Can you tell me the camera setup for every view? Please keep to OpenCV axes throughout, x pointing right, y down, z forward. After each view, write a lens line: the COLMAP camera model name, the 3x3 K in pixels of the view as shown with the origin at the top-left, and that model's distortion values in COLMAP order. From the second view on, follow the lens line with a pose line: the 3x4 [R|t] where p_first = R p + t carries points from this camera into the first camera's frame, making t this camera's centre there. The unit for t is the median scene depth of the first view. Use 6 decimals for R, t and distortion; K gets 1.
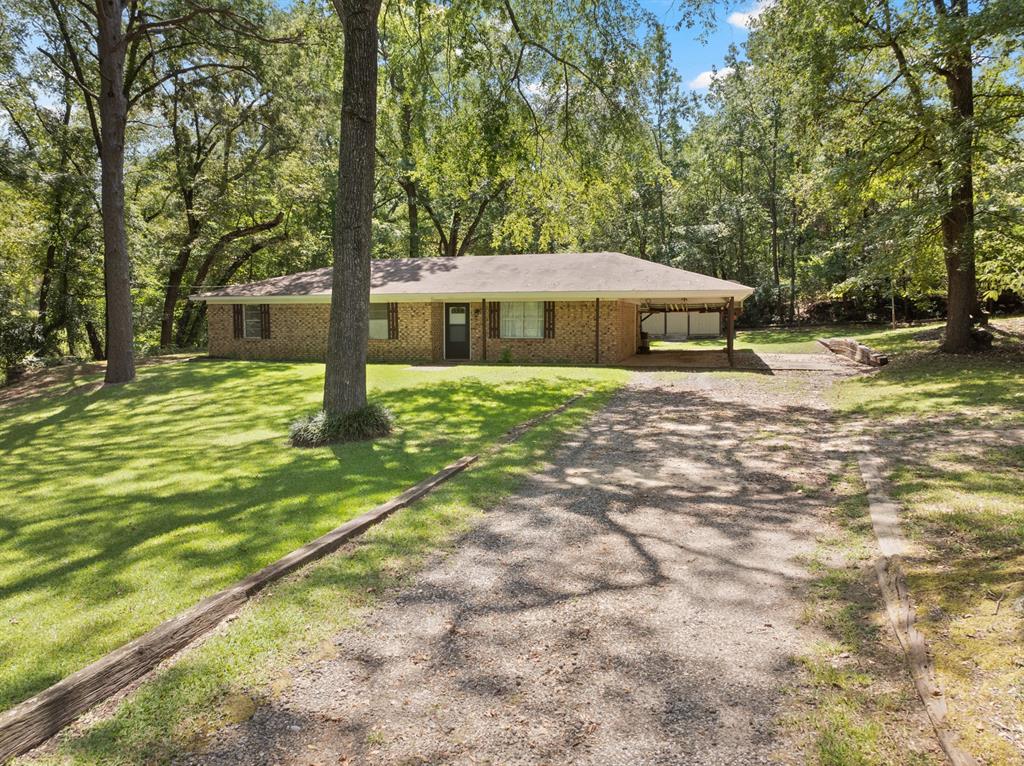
lens RADIAL K [[740.4, 0, 512.0], [0, 740.4, 383.0], [0, 0, 1]] dist [-0.064573, 0.042122]
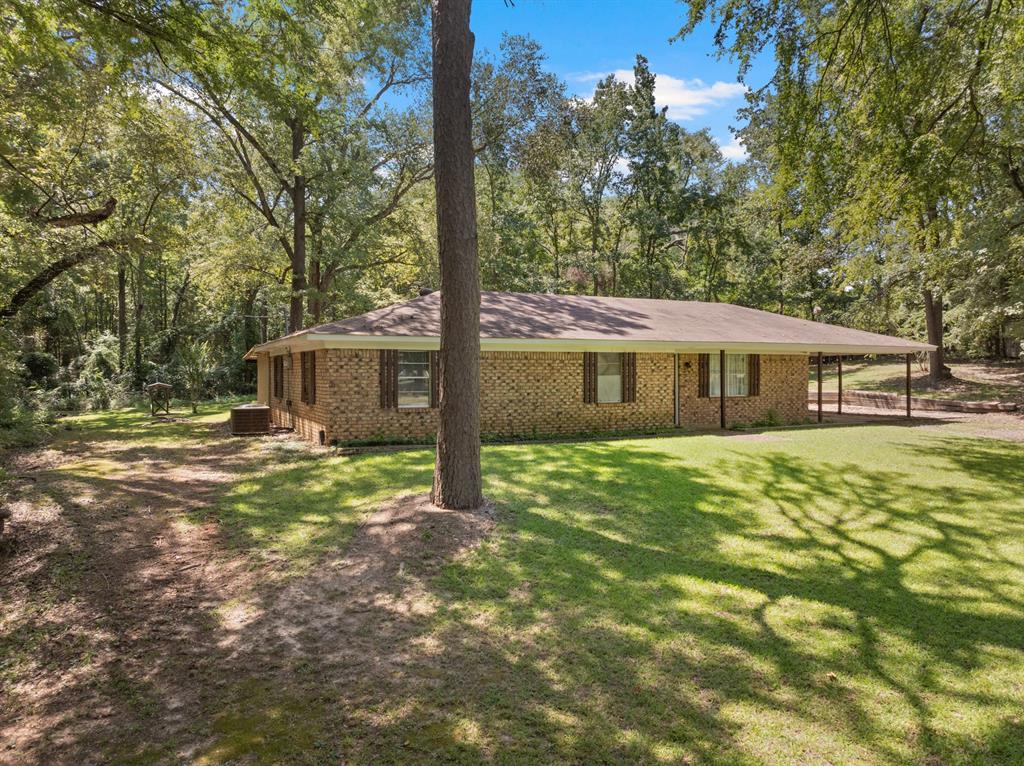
lens RADIAL K [[740.4, 0, 512.0], [0, 740.4, 383.0], [0, 0, 1]] dist [-0.064573, 0.042122]
pose [[0.742719, -0.012409, 0.669489, -0.735275], [0.057487, 0.997318, -0.045290, -0.051230], [-0.667131, 0.072125, 0.741440, 0.528256]]
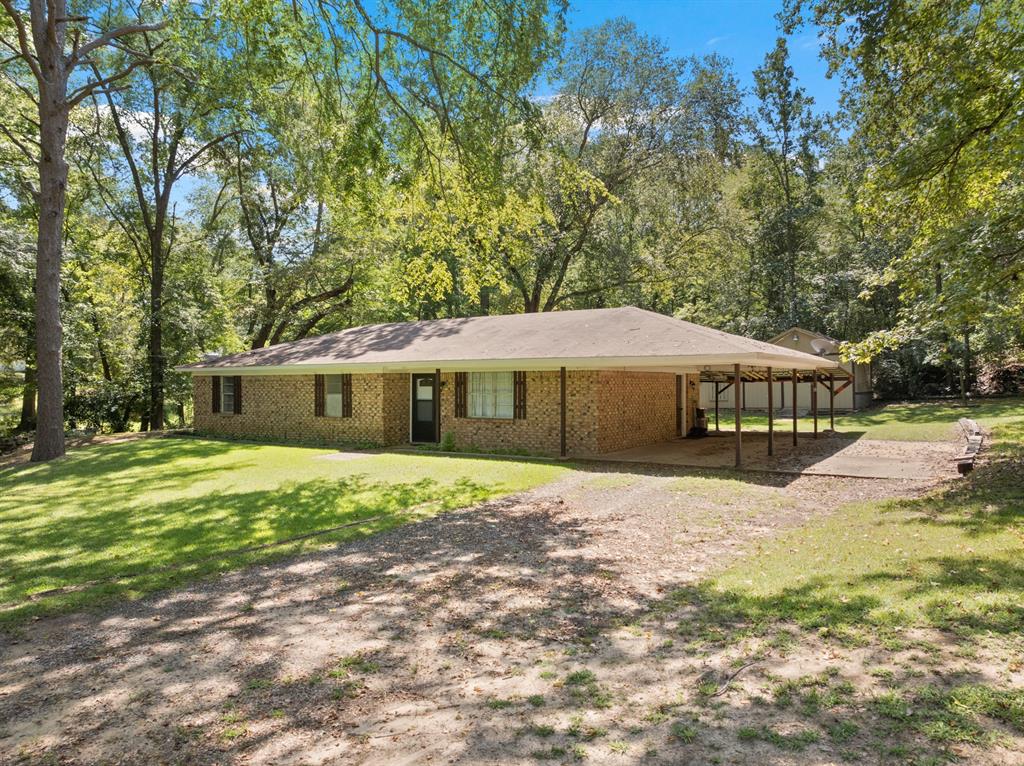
lens RADIAL K [[740.4, 0, 512.0], [0, 740.4, 383.0], [0, 0, 1]] dist [-0.064573, 0.042122]
pose [[0.955536, -0.002180, -0.294867, 0.264562], [-0.023635, 0.996189, -0.083957, -0.031763], [0.293926, 0.087194, 0.951843, 0.251556]]
